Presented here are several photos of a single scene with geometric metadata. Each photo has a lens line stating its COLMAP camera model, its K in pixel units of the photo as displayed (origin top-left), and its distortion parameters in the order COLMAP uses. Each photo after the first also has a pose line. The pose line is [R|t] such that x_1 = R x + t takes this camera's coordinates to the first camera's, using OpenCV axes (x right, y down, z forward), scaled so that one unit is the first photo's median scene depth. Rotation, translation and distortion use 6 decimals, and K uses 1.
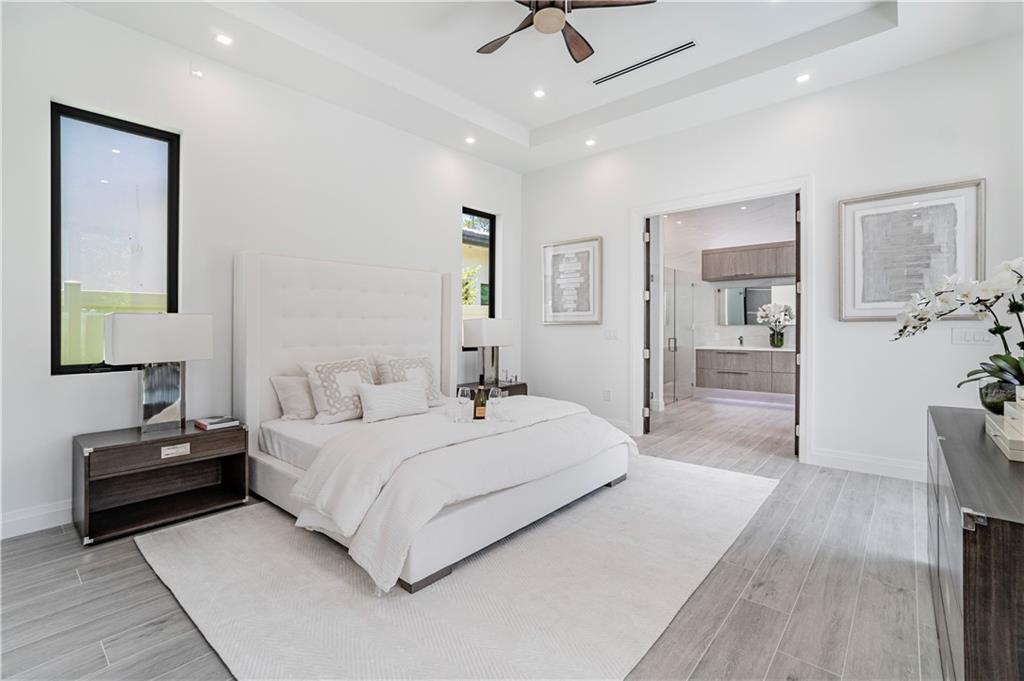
lens RADIAL K [[456.9, 0, 509.0], [0, 456.9, 323.1], [0, 0, 1]] dist [0.009926, -0.000225]
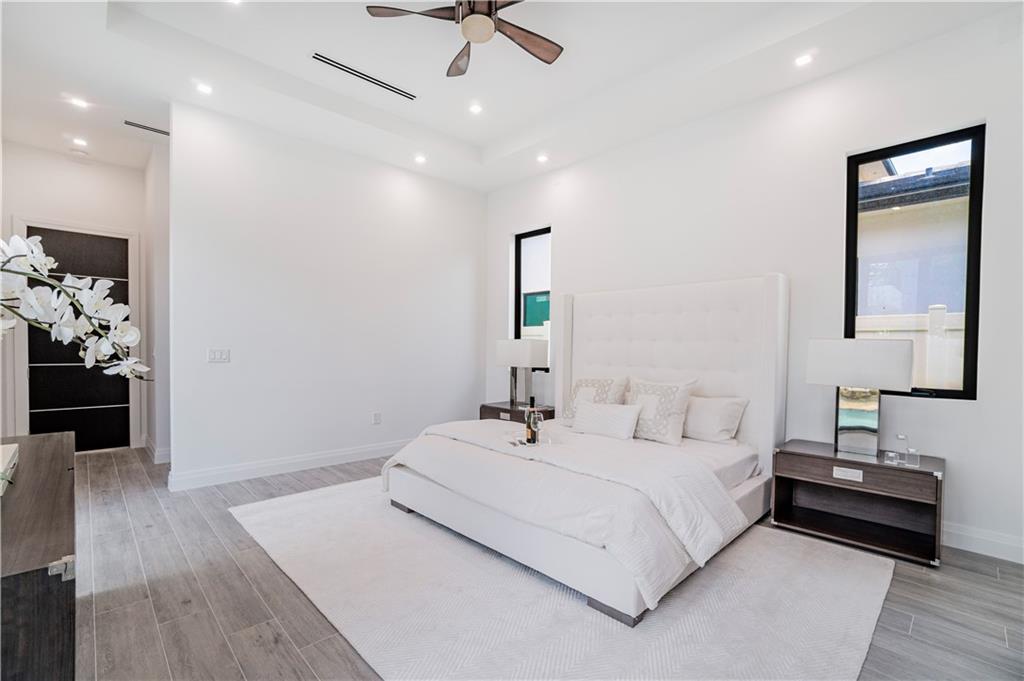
lens RADIAL K [[444.0, 0, 498.9], [0, 444.0, 356.9], [0, 0, 1]] dist [-0.012751, 0.000397]
pose [[-0.092707, 0.025312, -0.995372, 1.080663], [-0.005078, 0.999652, 0.025894, 0.003473], [0.995680, 0.007455, -0.092547, 1.216189]]
